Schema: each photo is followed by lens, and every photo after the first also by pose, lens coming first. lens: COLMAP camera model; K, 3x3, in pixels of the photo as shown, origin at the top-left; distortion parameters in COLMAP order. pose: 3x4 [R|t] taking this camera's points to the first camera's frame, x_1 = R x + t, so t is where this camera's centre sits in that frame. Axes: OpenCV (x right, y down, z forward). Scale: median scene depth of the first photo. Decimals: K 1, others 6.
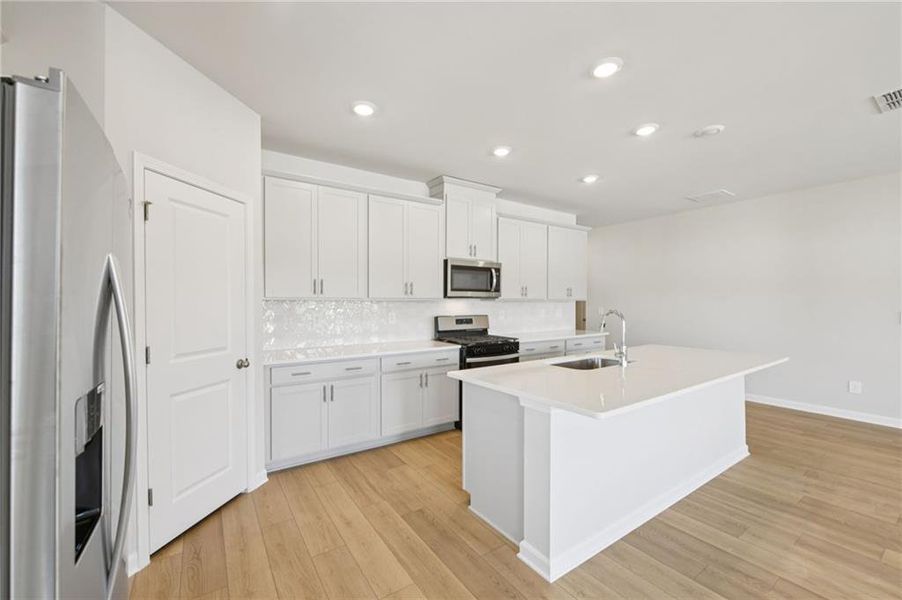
lens RADIAL K [[364.7, 0, 446.2], [0, 364.7, 307.2], [0, 0, 1]] dist [-0.002815, -0.000748]
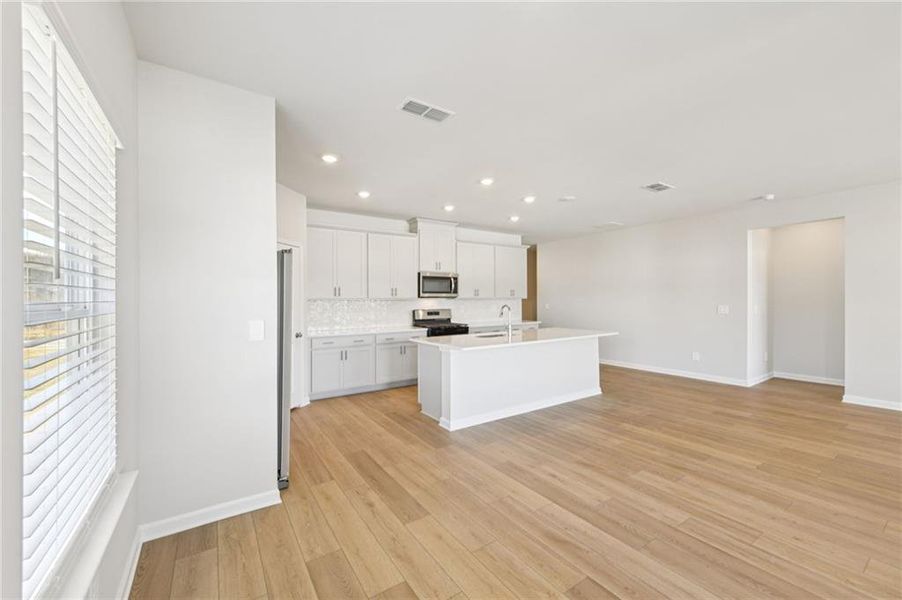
lens RADIAL K [[364.7, 0, 446.6], [0, 364.7, 300.0], [0, 0, 1]] dist [-0.002815, -0.000748]
pose [[0.999899, -0.005791, -0.012995, 0.161775], [0.005624, 0.999901, -0.012871, 0.005039], [0.013068, 0.012797, 0.999833, -0.632087]]
